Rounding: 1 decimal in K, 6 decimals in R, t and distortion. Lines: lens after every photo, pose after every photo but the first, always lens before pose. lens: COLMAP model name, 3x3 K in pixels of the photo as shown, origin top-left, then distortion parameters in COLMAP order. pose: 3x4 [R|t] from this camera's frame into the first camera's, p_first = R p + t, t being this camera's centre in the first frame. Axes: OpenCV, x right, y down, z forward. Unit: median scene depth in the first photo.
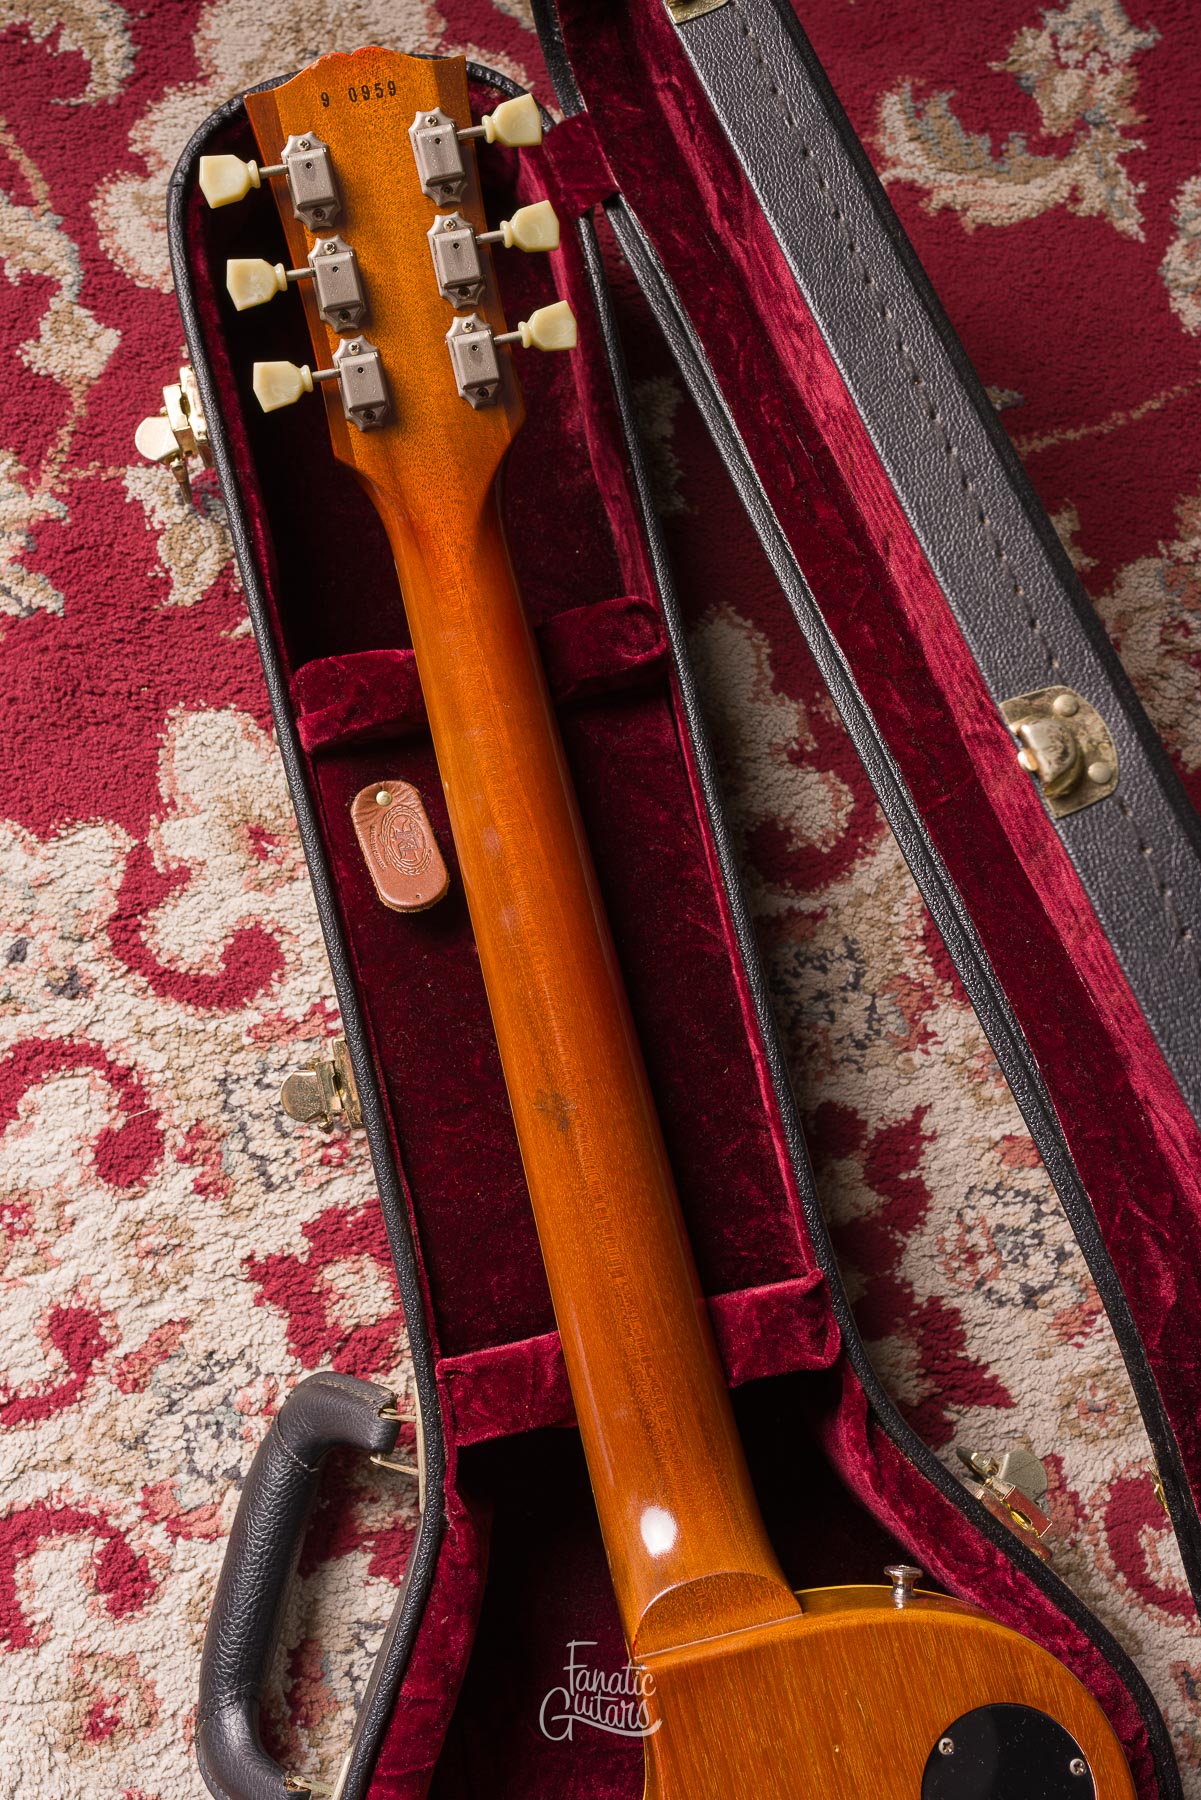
lens RADIAL K [[1905.3, 0, 541.2], [0, 1905.3, 825.4], [0, 0, 1]] dist [-0.000947, 0.001615]
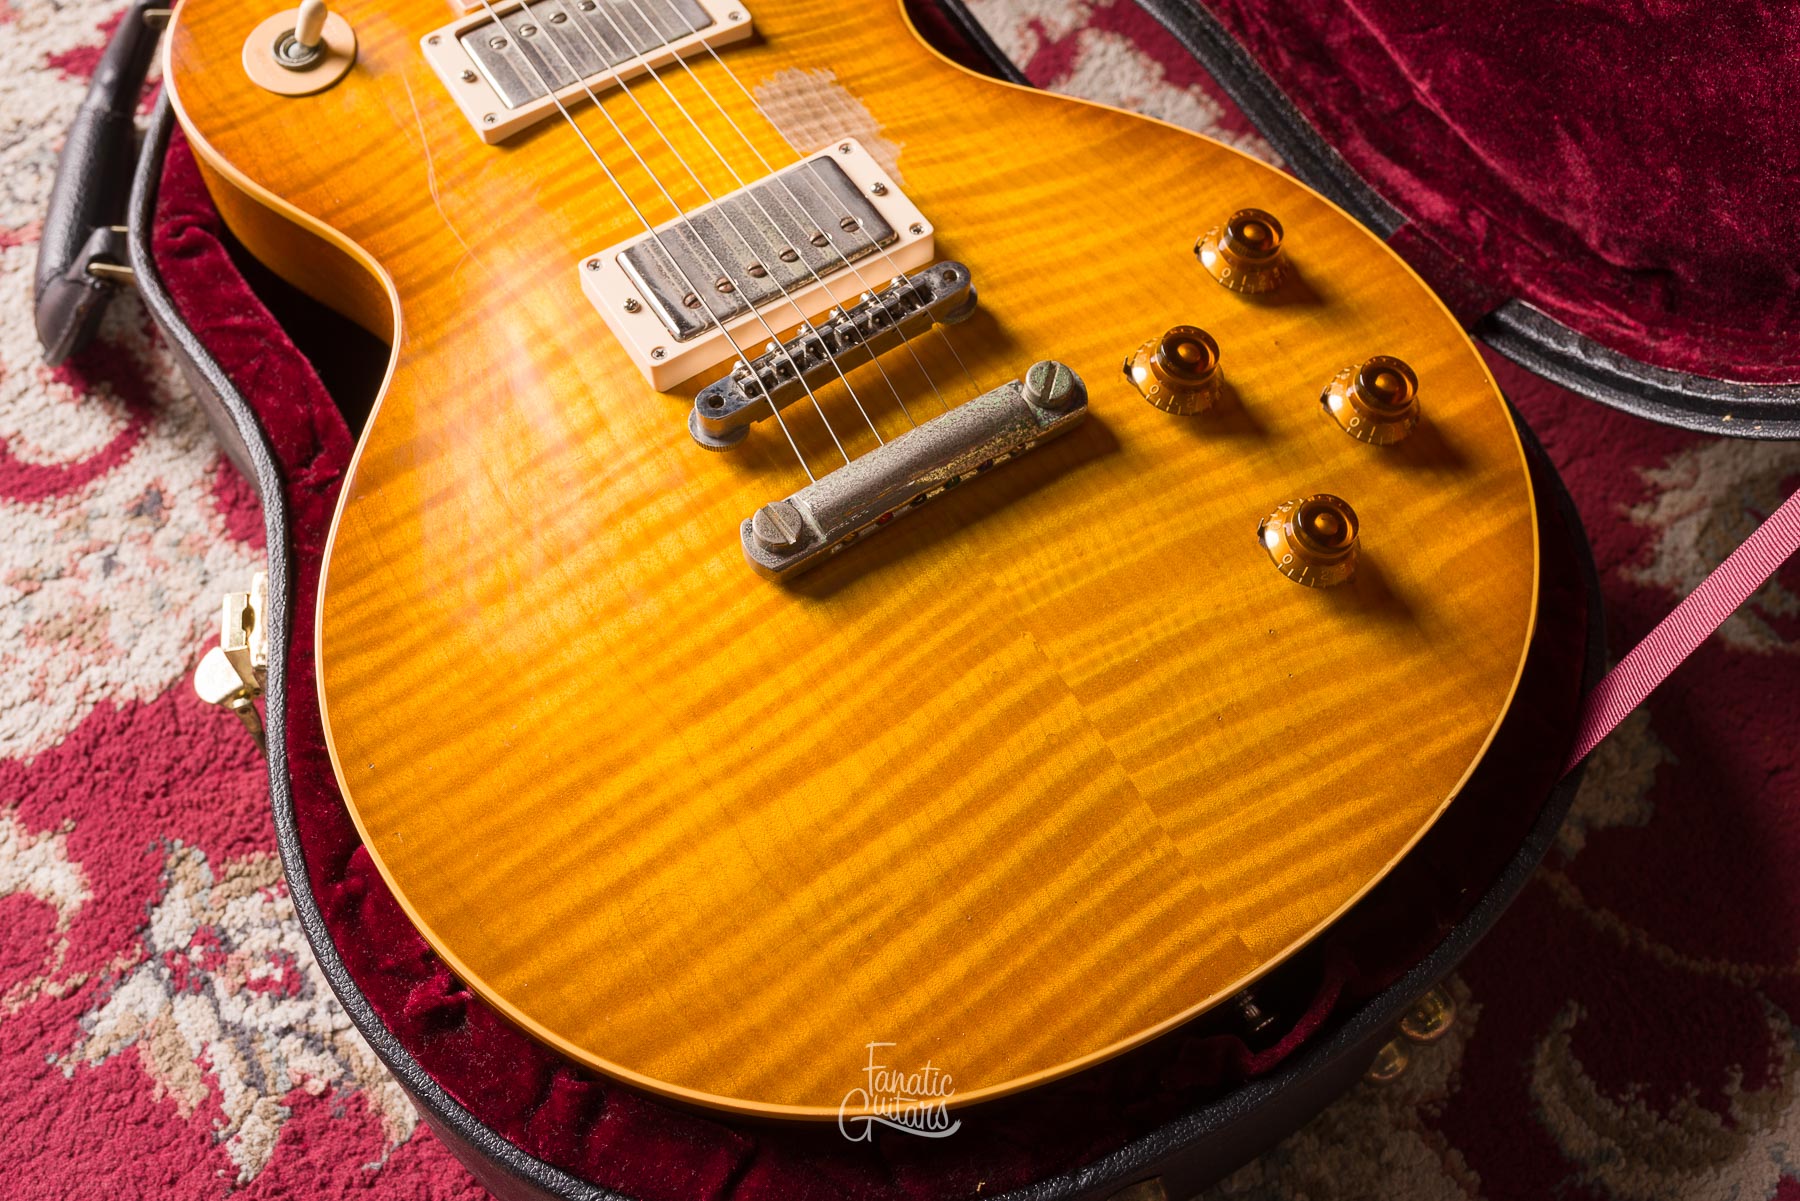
lens RADIAL K [[1772.0, 0, 900.9], [0, 1772.0, 602.6], [0, 0, 1]] dist [-0.003730, 0.012096]
pose [[0.943334, -0.297970, 0.146061, 0.053657], [0.329357, 0.894479, -0.302376, 0.900216], [-0.040550, 0.333348, 0.941932, 0.162400]]
